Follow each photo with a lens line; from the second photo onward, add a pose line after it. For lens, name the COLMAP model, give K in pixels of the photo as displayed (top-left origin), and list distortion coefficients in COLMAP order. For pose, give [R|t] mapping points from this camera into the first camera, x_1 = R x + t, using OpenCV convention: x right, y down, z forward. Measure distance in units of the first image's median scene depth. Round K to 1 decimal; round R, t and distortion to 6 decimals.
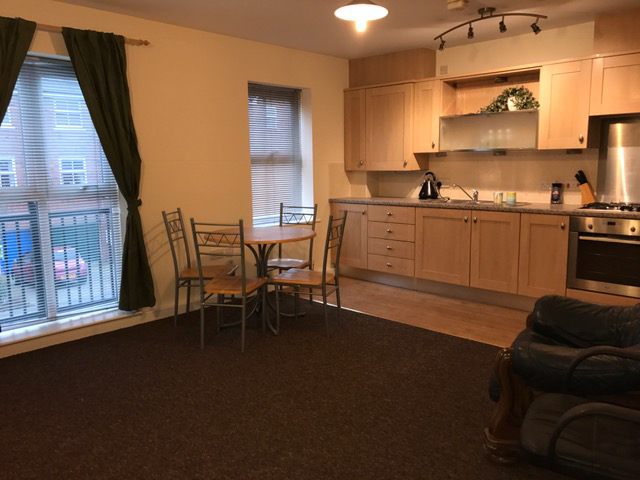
lens RADIAL K [[515.5, 0, 317.4], [0, 515.5, 237.9], [0, 0, 1]] dist [0.006807, -0.023493]
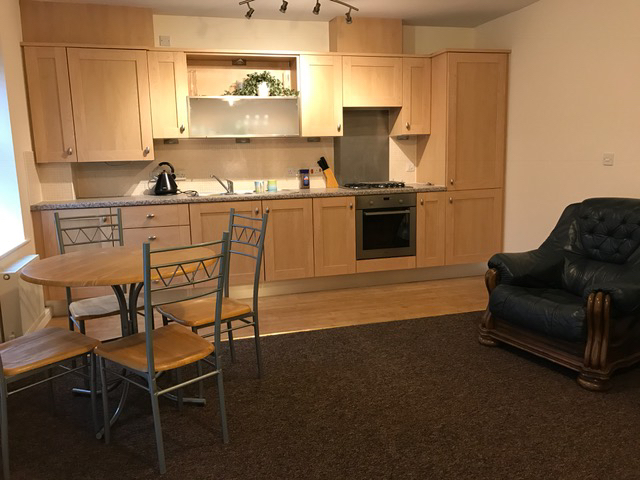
lens RADIAL K [[515.5, 0, 319.4], [0, 515.5, 243.0], [0, 0, 1]] dist [0.006807, -0.023493]
pose [[0.518147, -0.146647, 0.842626, -0.426585], [0.135678, 0.986810, 0.088309, -0.043676], [-0.844462, 0.068569, 0.531209, 0.402298]]
